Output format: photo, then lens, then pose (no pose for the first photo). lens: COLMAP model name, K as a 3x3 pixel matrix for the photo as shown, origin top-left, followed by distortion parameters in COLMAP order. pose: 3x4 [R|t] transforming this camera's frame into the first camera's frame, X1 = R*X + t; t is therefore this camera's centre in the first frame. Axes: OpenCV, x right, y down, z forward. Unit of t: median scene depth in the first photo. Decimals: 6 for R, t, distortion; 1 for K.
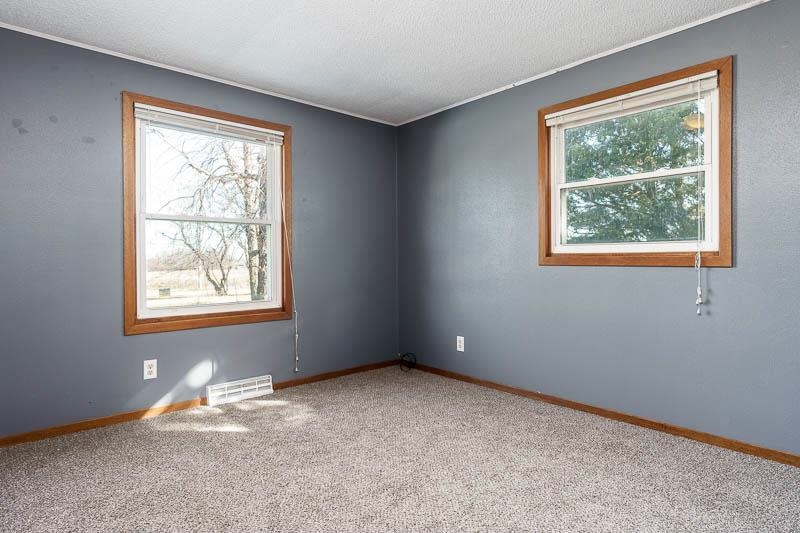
lens RADIAL K [[459.4, 0, 397.7], [0, 459.4, 266.9], [0, 0, 1]] dist [-0.005680, 0.003672]
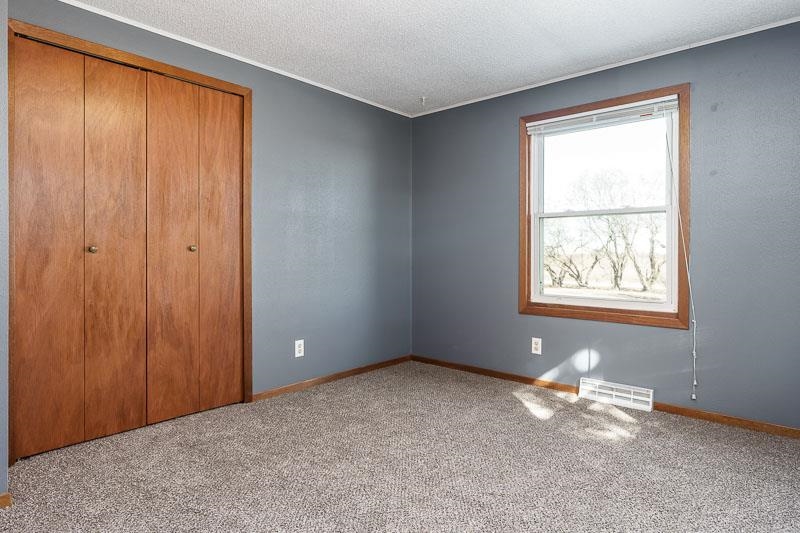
lens RADIAL K [[483.8, 0, 404.8], [0, 483.8, 264.3], [0, 0, 1]] dist [-0.003293, 0.003353]
pose [[0.089883, 0.025644, -0.995622, 0.604114], [-0.022244, 0.999471, 0.023735, -0.007424], [0.995704, 0.020014, 0.090406, 0.497443]]
